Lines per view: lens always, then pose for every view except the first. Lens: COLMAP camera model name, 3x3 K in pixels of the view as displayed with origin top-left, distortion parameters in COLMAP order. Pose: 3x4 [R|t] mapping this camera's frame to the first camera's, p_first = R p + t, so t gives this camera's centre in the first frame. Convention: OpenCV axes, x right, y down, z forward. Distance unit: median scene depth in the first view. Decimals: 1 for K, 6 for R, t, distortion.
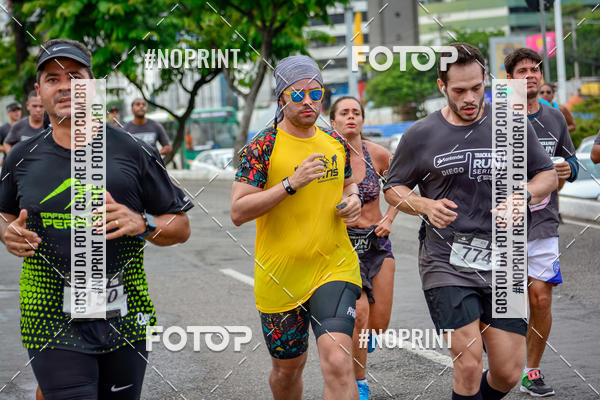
lens RADIAL K [[3646.3, 0, 288.3], [0, 3646.3, 199.0], [0, 0, 1]] dist [0.404967, 8.390051]
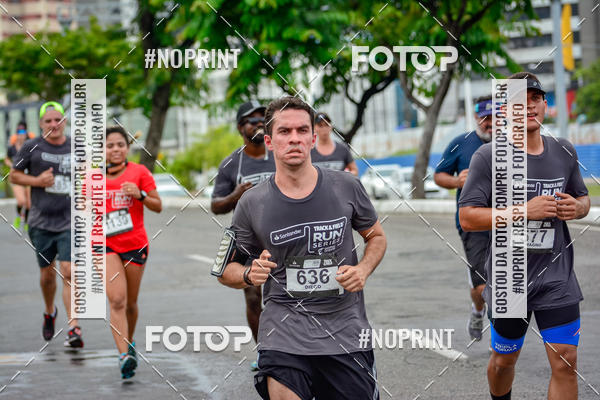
lens RADIAL K [[3963.1, 0, 300.0], [0, 3963.1, 200.0], [0, 0, 1]] dist [1.411933, 31.558122]
pose [[0.999030, -0.001407, -0.044009, -0.001111], [0.001113, 0.999977, -0.006695, -0.002140], [0.044017, 0.006639, 0.999009, 0.122103]]
